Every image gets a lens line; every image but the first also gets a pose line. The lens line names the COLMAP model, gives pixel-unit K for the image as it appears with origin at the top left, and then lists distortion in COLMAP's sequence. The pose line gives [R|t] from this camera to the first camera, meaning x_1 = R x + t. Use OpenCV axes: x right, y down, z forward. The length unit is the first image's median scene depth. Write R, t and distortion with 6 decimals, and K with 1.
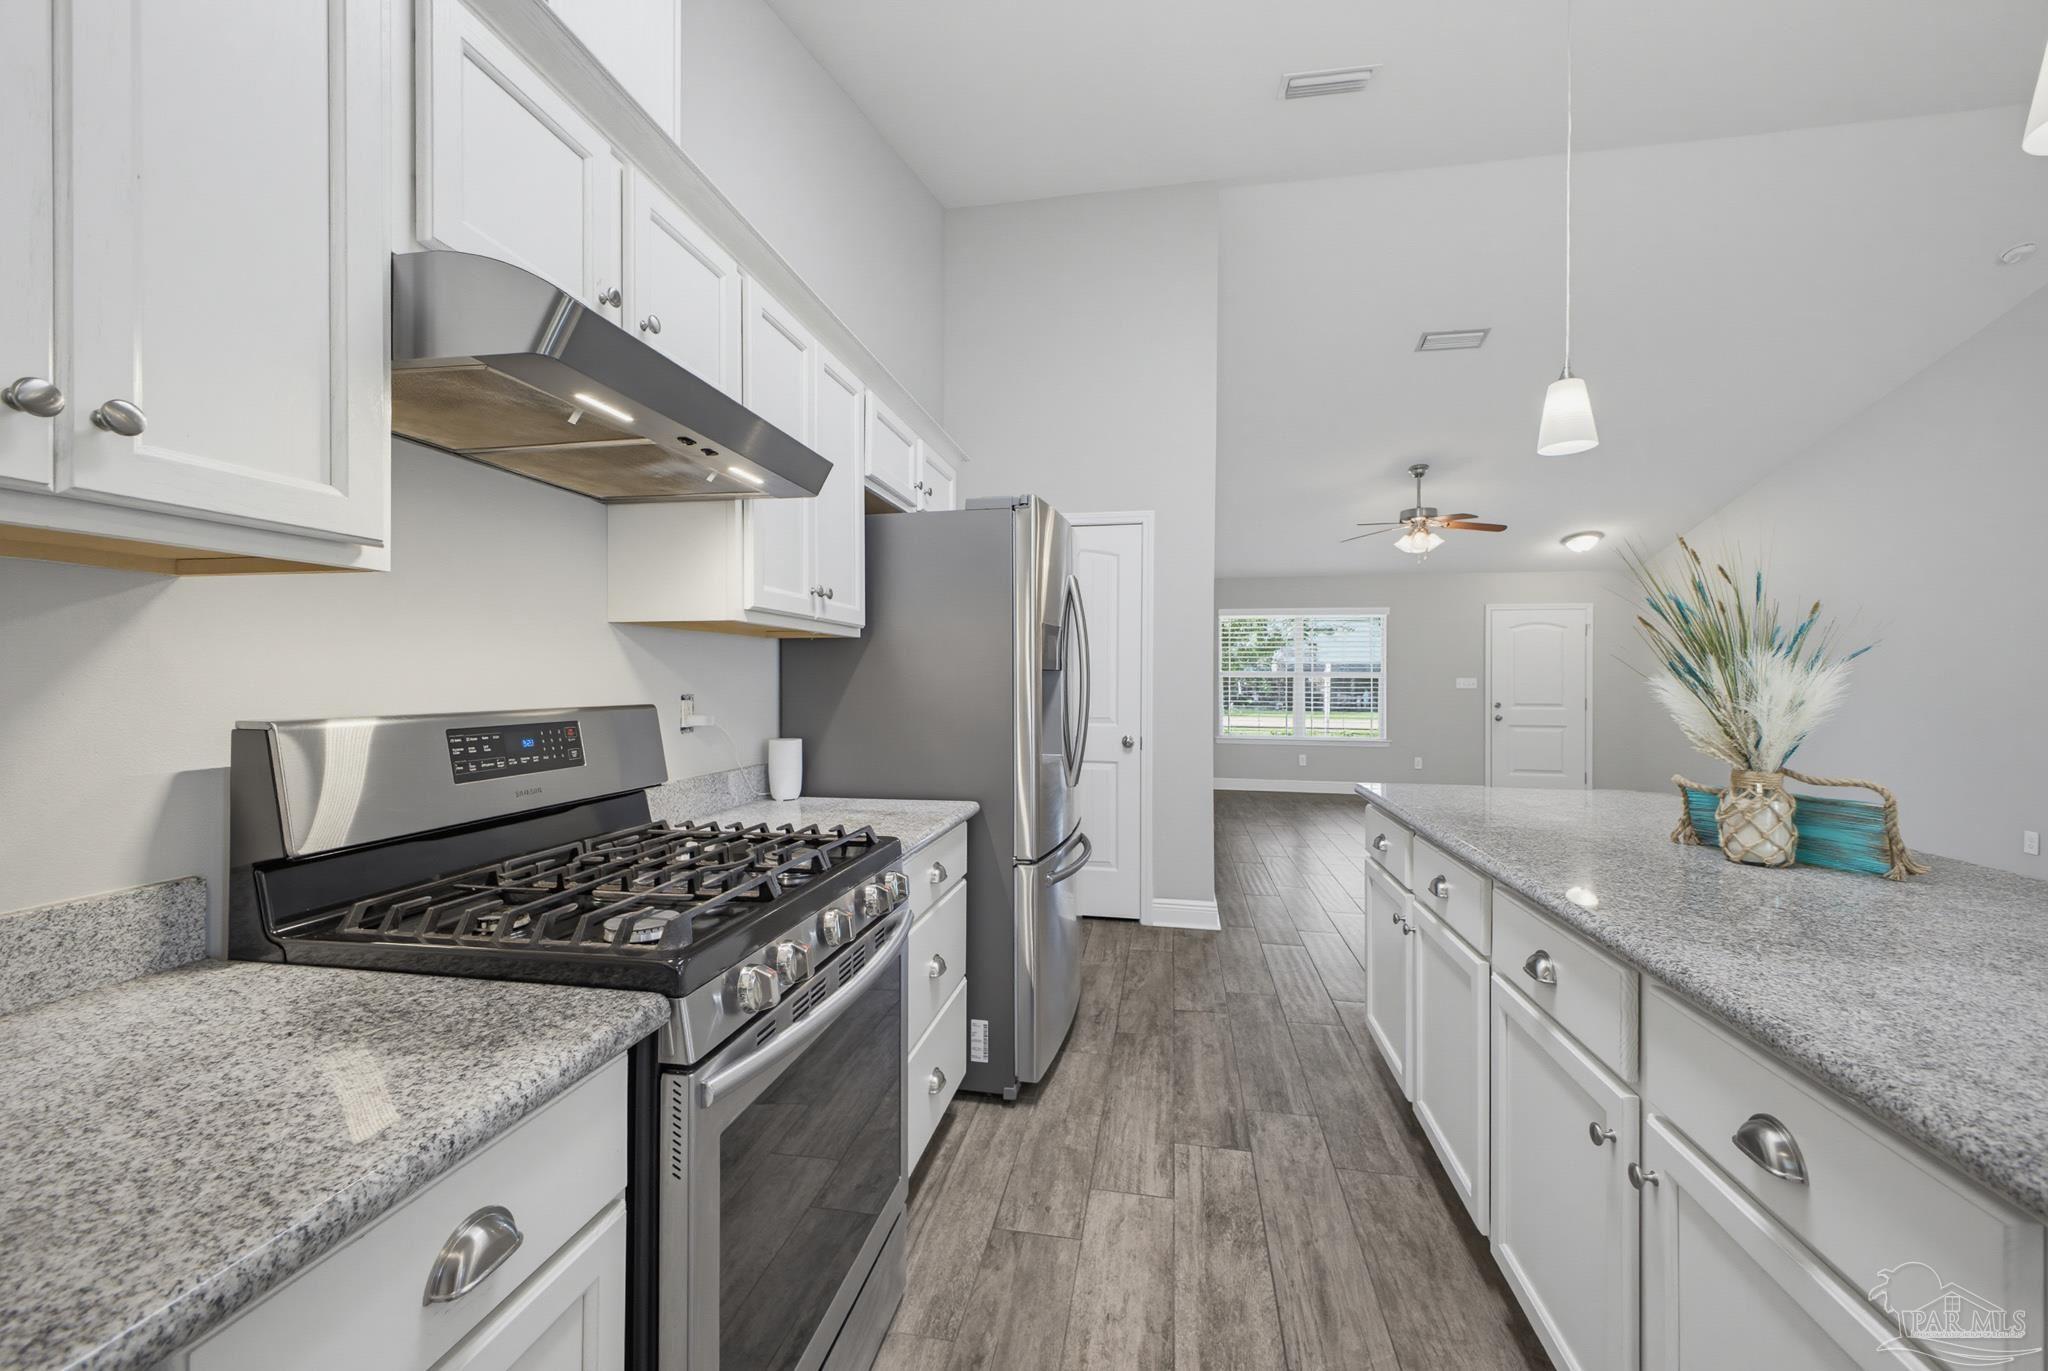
lens RADIAL K [[816.3, 0, 1026.8], [0, 816.3, 678.5], [0, 0, 1]] dist [0.012883, -0.000303]
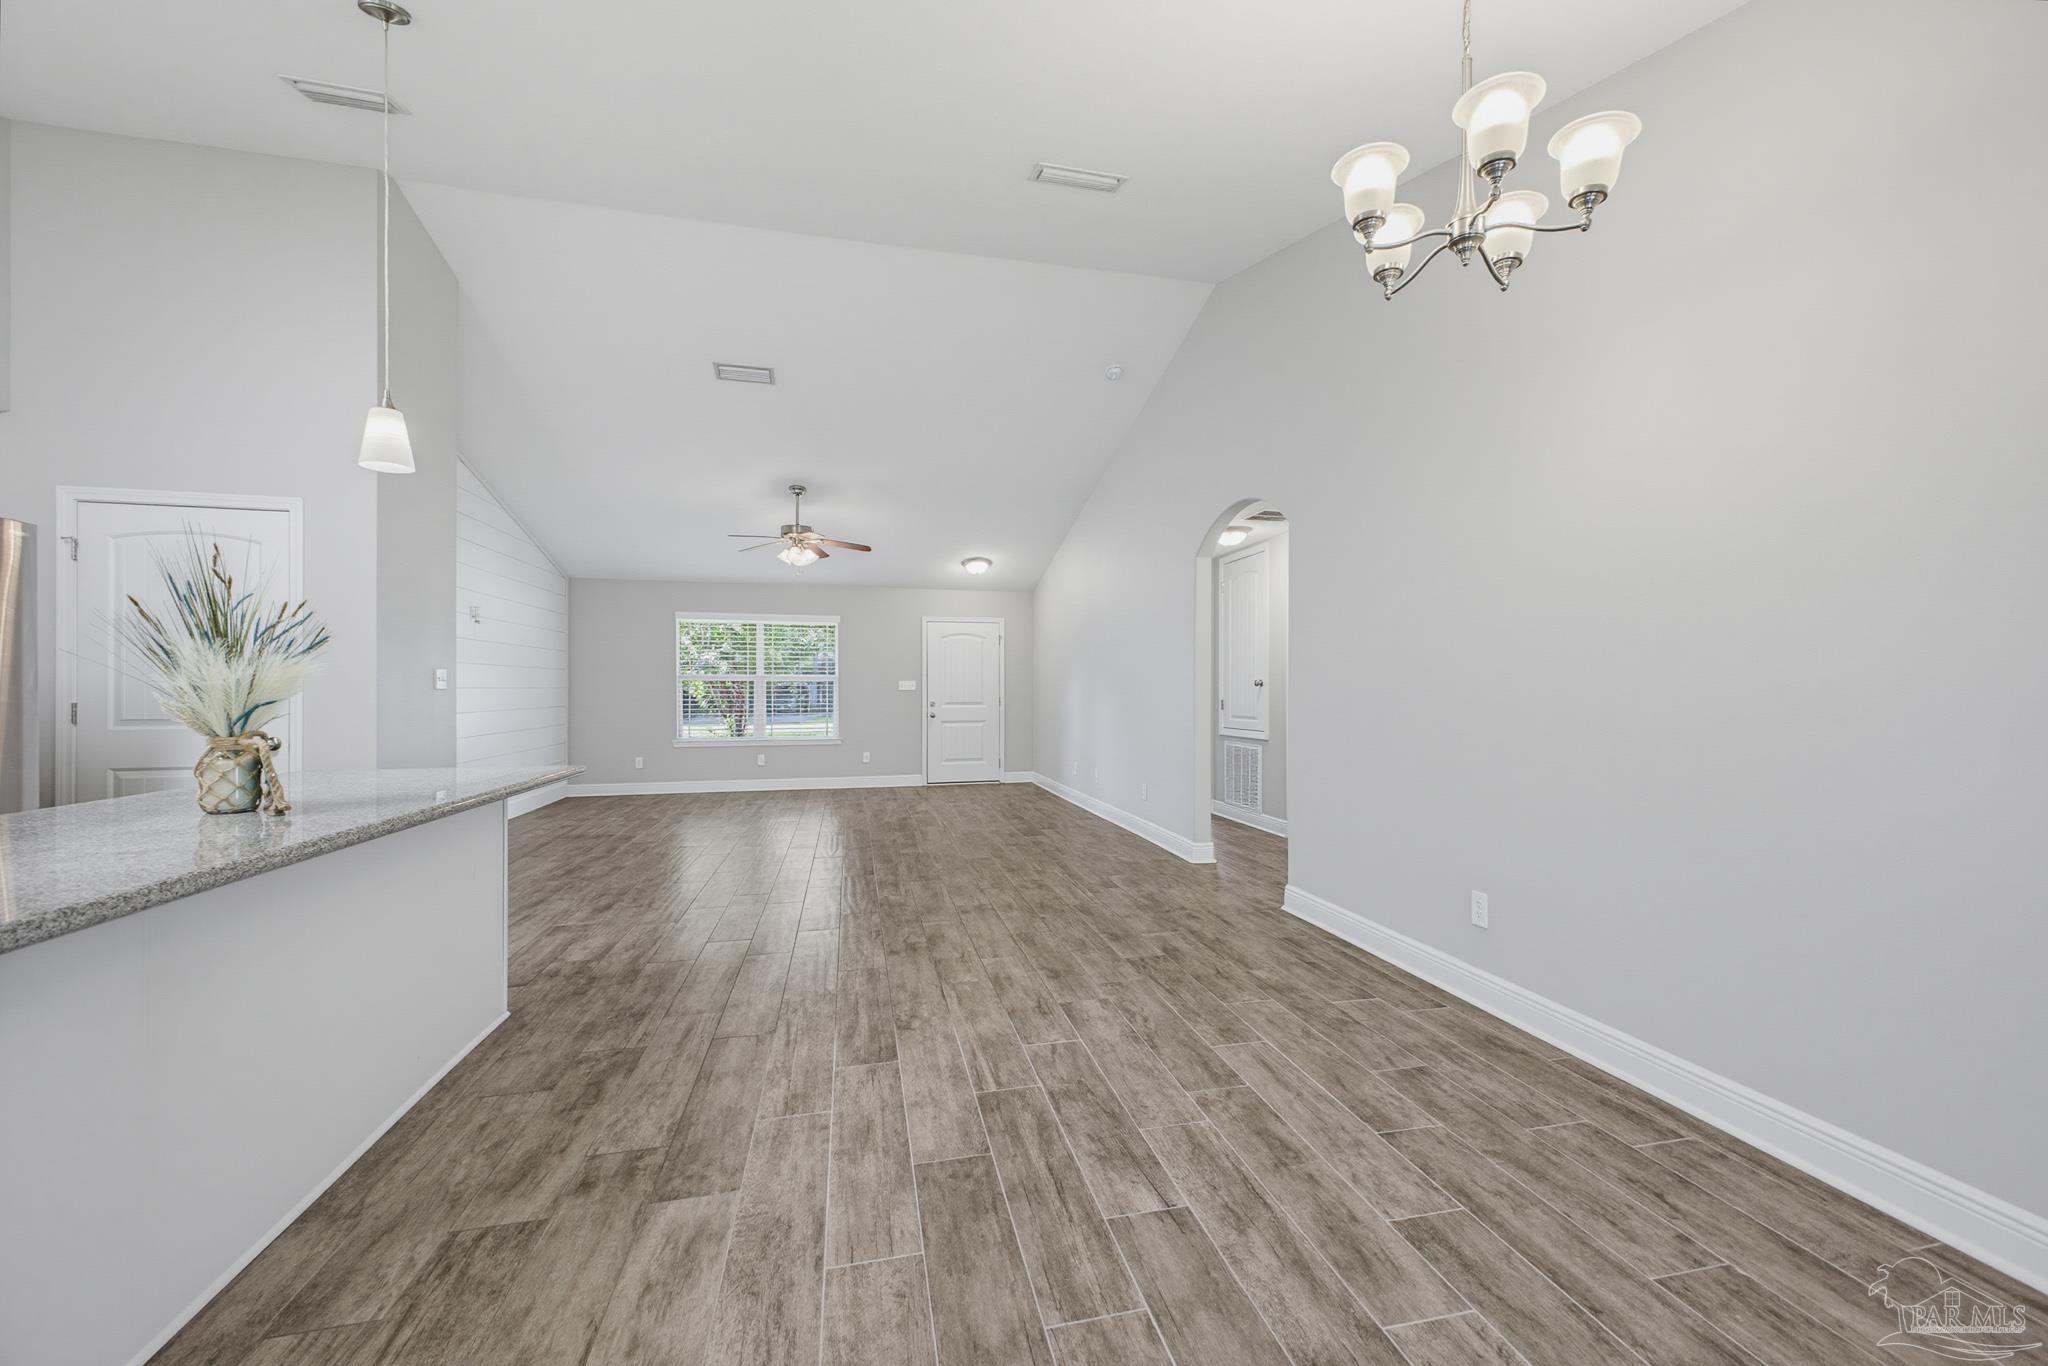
lens RADIAL K [[815.0, 0, 1048.3], [0, 815.0, 685.9], [0, 0, 1]] dist [0.020168, -0.007979]
pose [[0.912886, -0.005473, 0.408177, 1.104453], [0.005865, 0.999983, 0.000292, 0.033030], [-0.408172, 0.002127, 0.912903, -0.456810]]
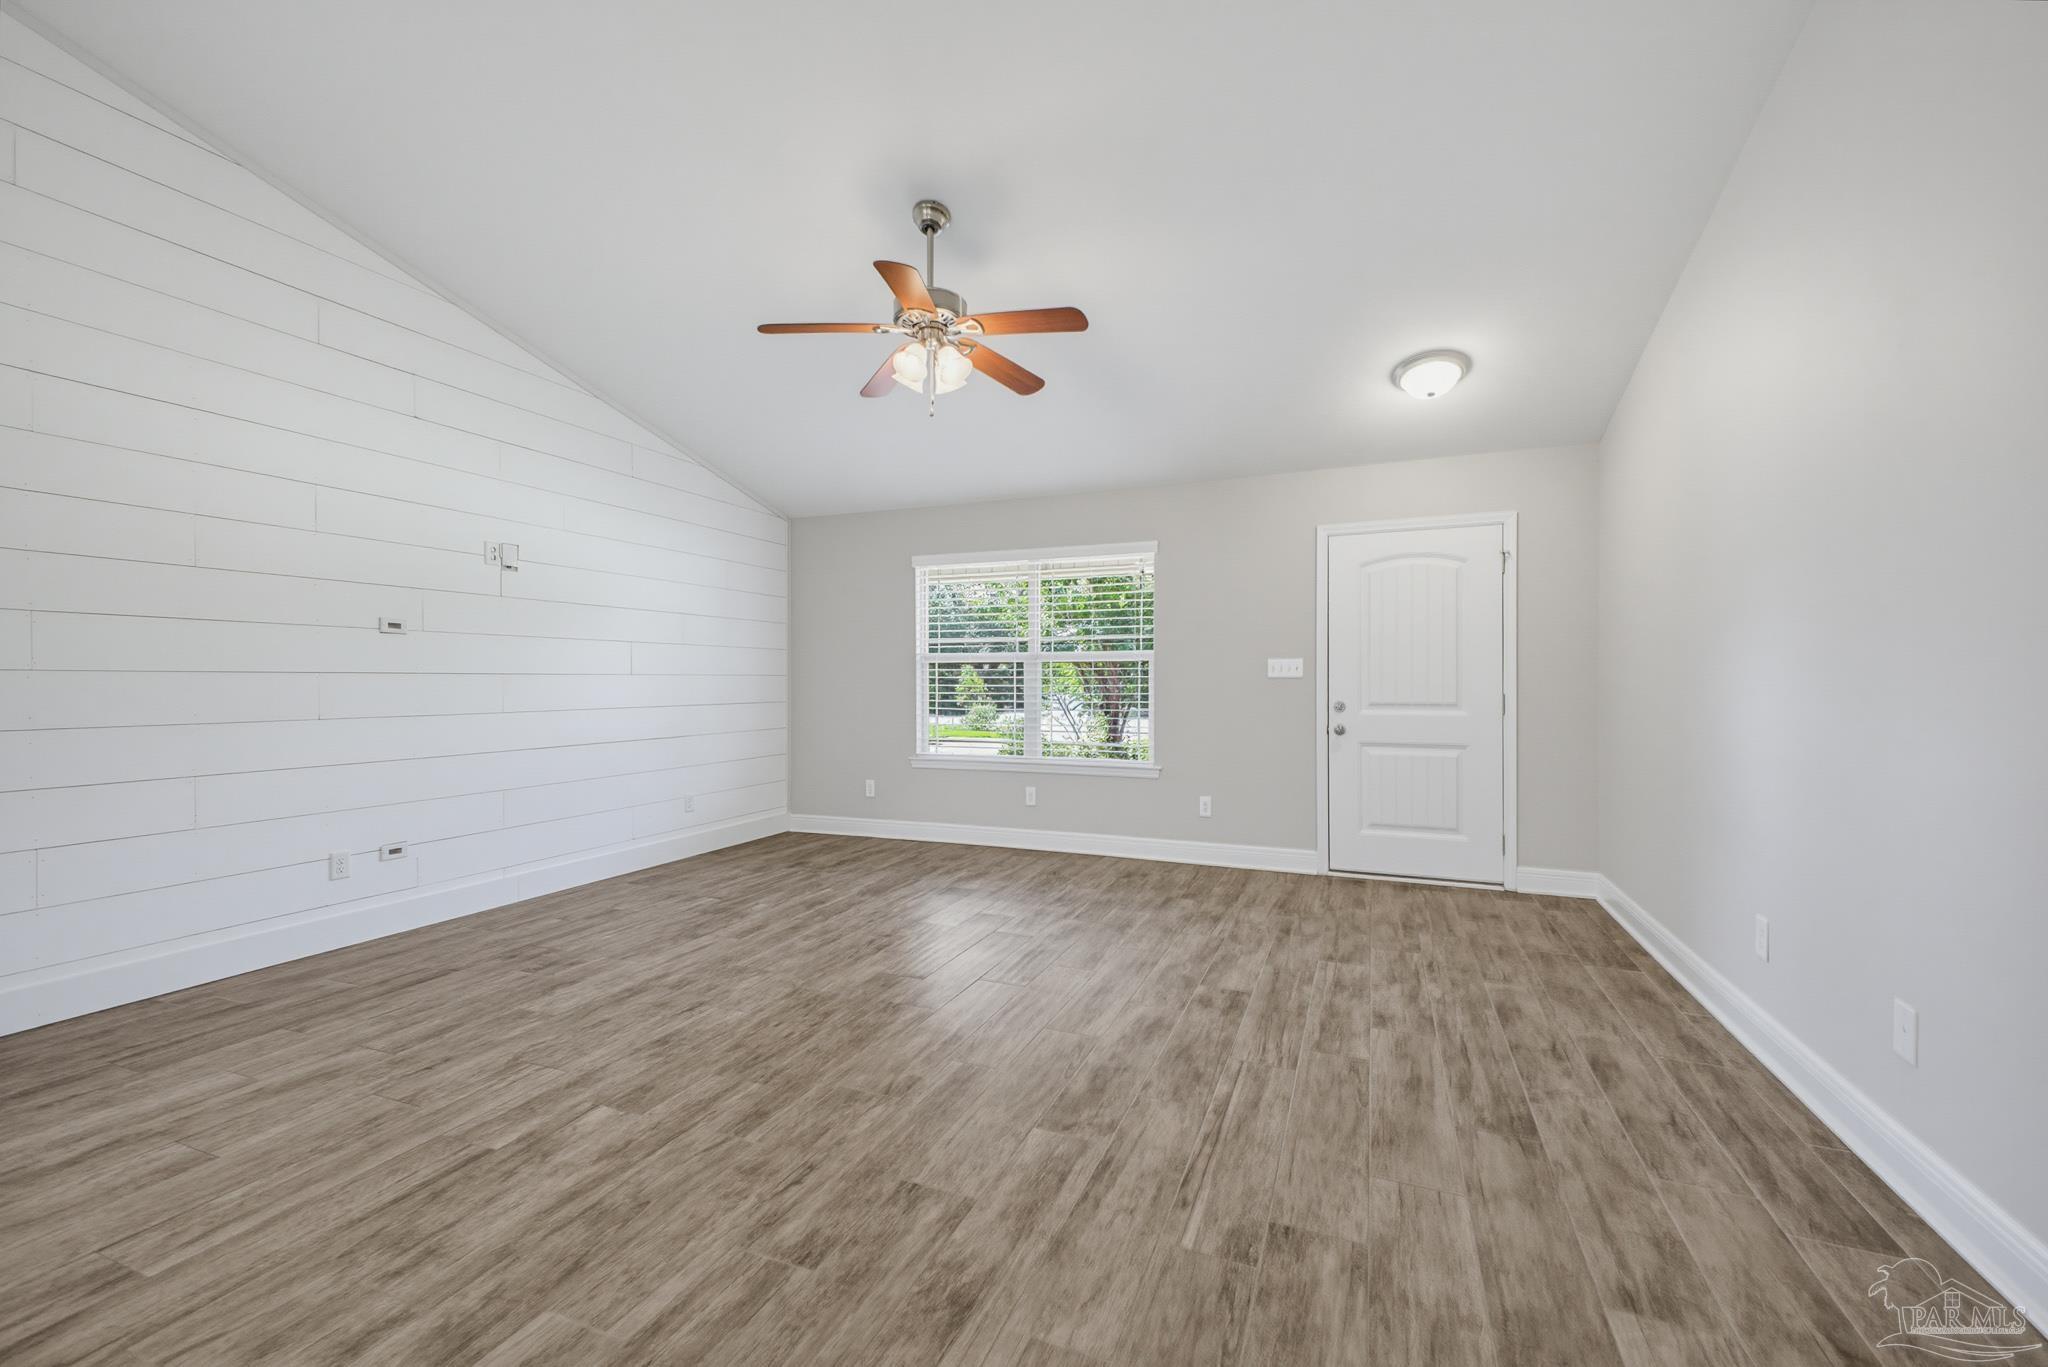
lens RADIAL K [[830.6, 0, 1035.2], [0, 830.6, 687.4], [0, 0, 1]] dist [0.034389, -0.007726]
pose [[0.979365, -0.006574, -0.201994, 2.087093], [0.008698, 0.999916, 0.009628, 0.053522], [0.201914, -0.011186, 0.979339, 1.739313]]
